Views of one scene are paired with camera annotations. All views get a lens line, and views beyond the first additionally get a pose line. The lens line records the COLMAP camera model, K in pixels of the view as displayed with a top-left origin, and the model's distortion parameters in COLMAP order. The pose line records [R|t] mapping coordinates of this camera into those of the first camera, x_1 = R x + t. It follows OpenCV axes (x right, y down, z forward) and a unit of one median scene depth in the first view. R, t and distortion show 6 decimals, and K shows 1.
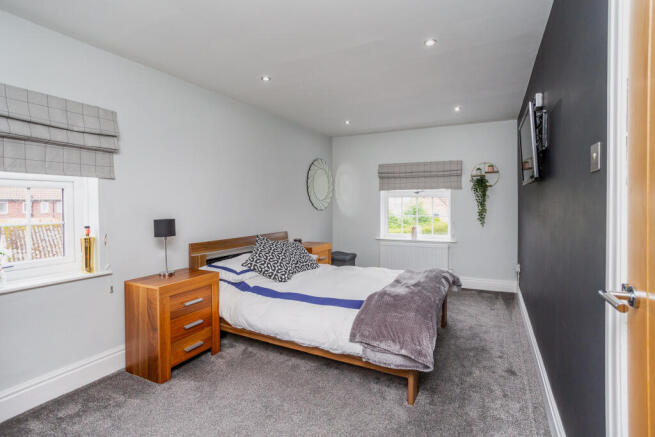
lens RADIAL K [[326.0, 0, 327.9], [0, 326.0, 205.4], [0, 0, 1]] dist [0.002534, 0.001152]
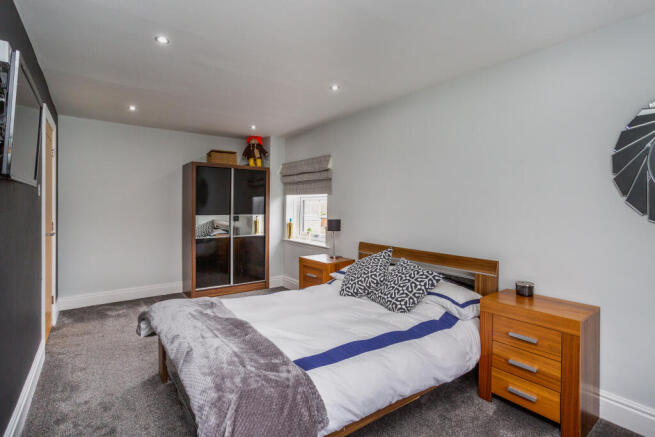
lens RADIAL K [[326.0, 0, 327.9], [0, 326.0, 205.4], [0, 0, 1]] dist [0.002534, 0.001152]
pose [[-0.438442, 0.004682, -0.898747, 0.861893], [-0.003991, 0.999966, 0.007156, -0.032955], [0.898751, 0.006724, -0.438409, 1.629741]]
